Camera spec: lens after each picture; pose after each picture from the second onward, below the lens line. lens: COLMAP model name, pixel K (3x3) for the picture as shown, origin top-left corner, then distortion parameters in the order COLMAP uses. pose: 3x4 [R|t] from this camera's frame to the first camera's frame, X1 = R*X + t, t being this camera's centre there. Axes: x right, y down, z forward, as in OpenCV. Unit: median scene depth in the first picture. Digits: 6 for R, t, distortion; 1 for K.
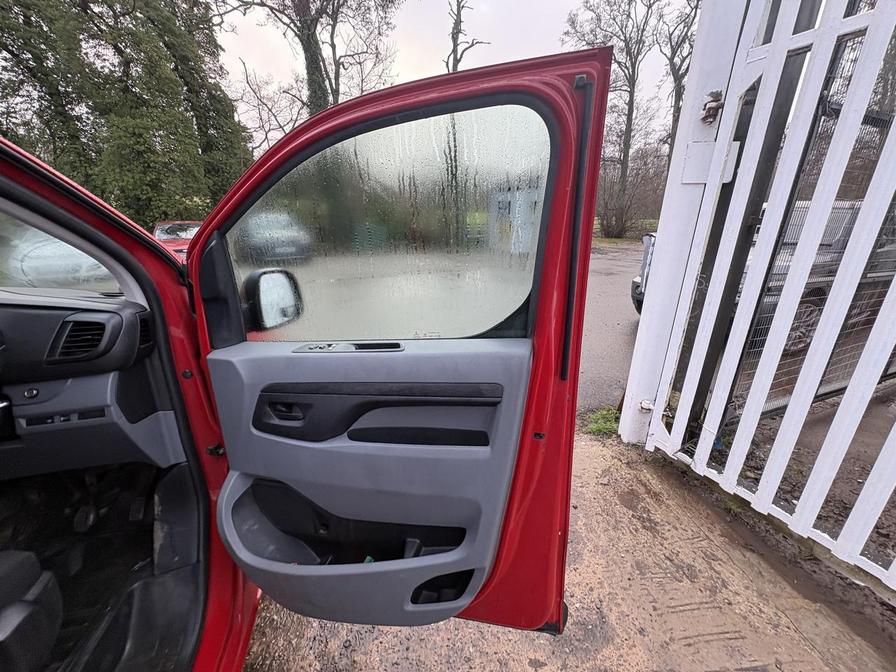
lens RADIAL K [[358.3, 0, 449.3], [0, 358.3, 331.8], [0, 0, 1]] dist [0.002139, 0.000530]
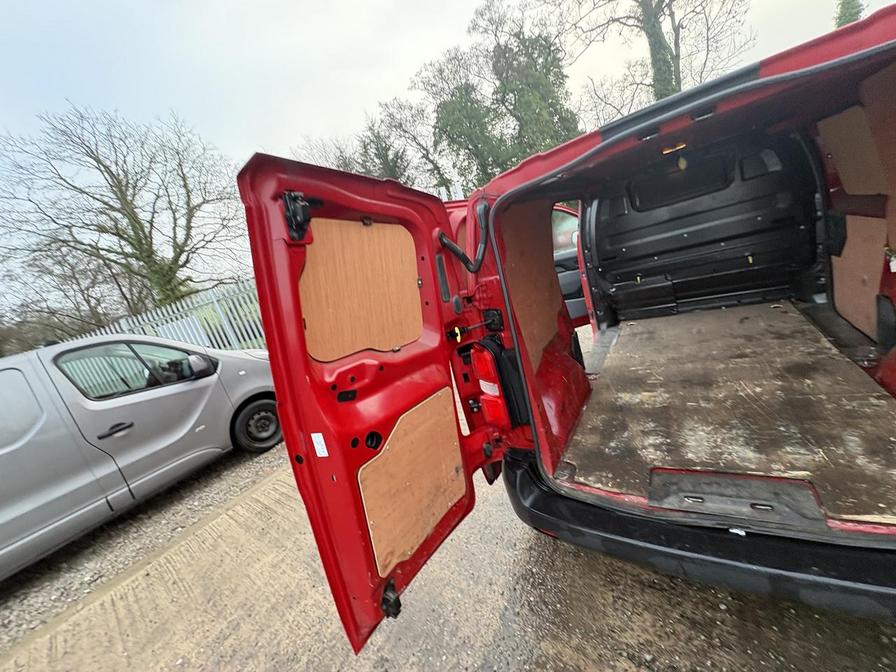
lens RADIAL K [[356.0, 0, 447.6], [0, 356.0, 335.5], [0, 0, 1]] dist [0.001017, 0.000048]
pose [[0.679206, -0.032504, -0.733228, -0.044939], [0.067846, 0.997522, 0.018627, 0.086328], [0.730805, -0.062398, 0.679728, -0.288959]]
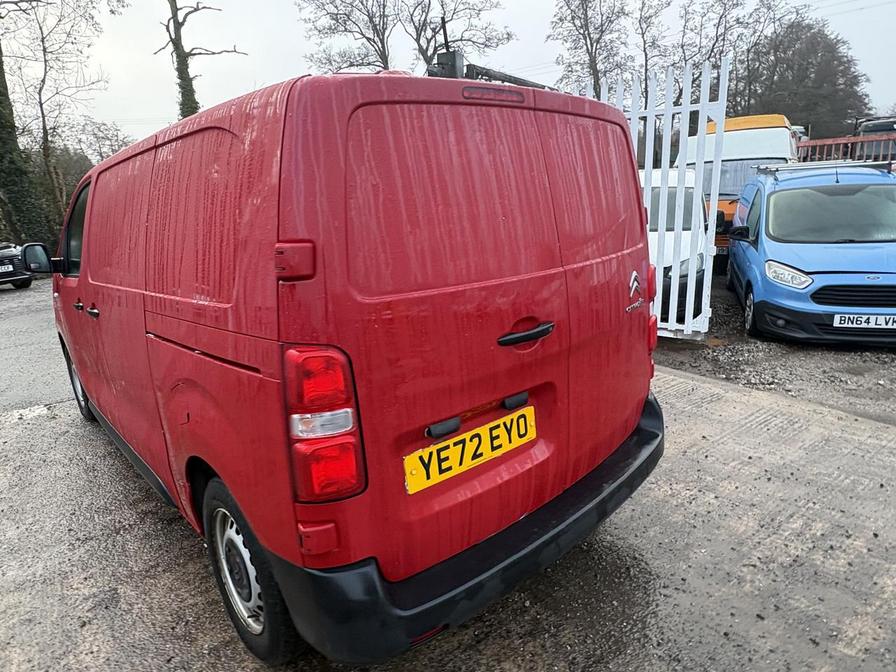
lens RADIAL K [[531.7, 0, 449.6], [0, 531.7, 328.9], [0, 0, 1]] dist [0.001413, -0.000987]
pose [[0.867884, -0.167038, 0.467841, -0.154502], [0.207254, 0.977646, -0.035416, 0.099025], [-0.451467, 0.127699, 0.883103, -0.297269]]
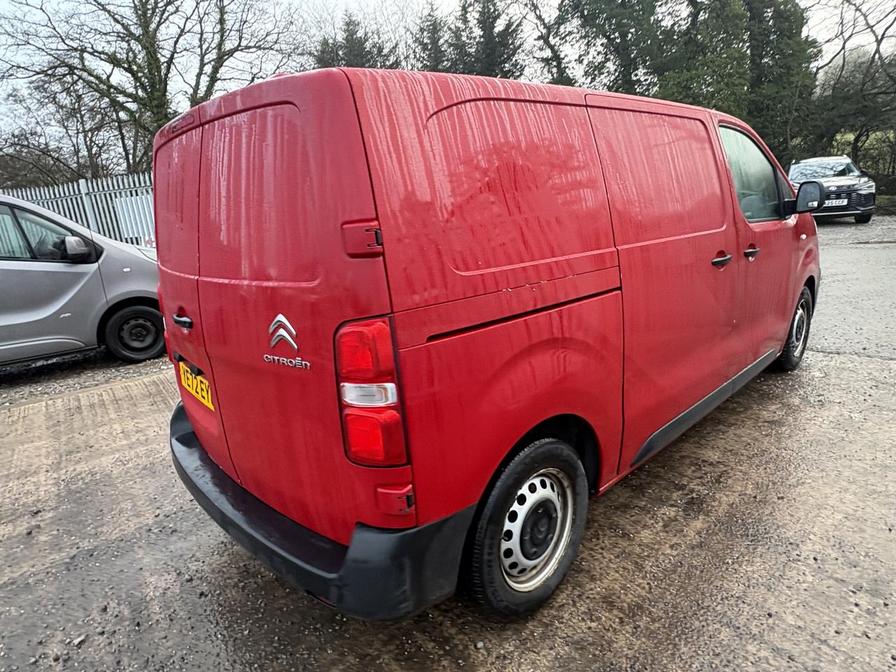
lens RADIAL K [[530.5, 0, 445.6], [0, 530.5, 329.9], [0, 0, 1]] dist [0.003959, -0.001655]
pose [[0.509179, 0.177097, -0.842243, 0.098920], [-0.189992, 0.977588, 0.090696, 0.072355], [0.839428, 0.113839, 0.531414, -0.208586]]
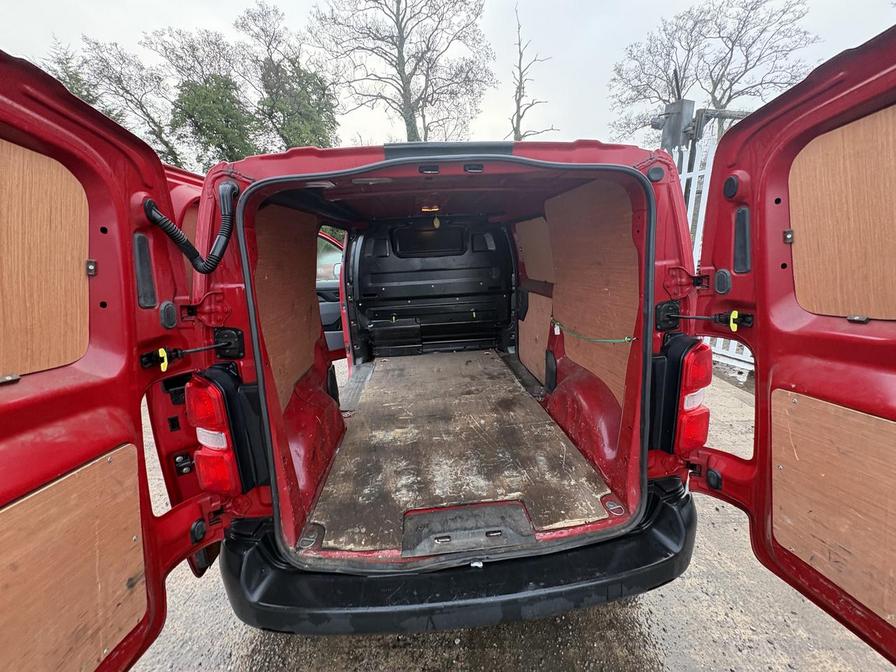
lens RADIAL K [[356.0, 0, 447.6], [0, 356.0, 335.5], [0, 0, 1]] dist [0.001017, 0.000048]
pose [[0.988575, -0.007161, -0.150561, -0.056432], [-0.000980, 0.998544, -0.053927, 0.087341], [0.150728, 0.053459, 0.987129, -0.273580]]
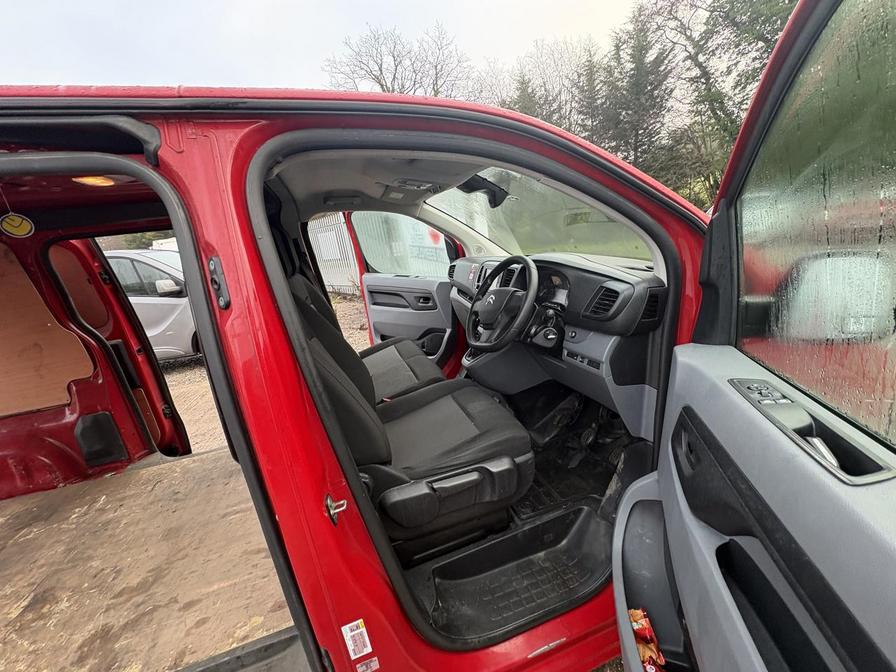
lens RADIAL K [[356.0, 0, 447.6], [0, 356.0, 335.5], [0, 0, 1]] dist [0.001017, 0.000048]
pose [[0.086369, 0.273147, -0.958087, 0.008333], [-0.181716, 0.949868, 0.254423, -0.007069], [0.979551, 0.152126, 0.131675, 0.029818]]
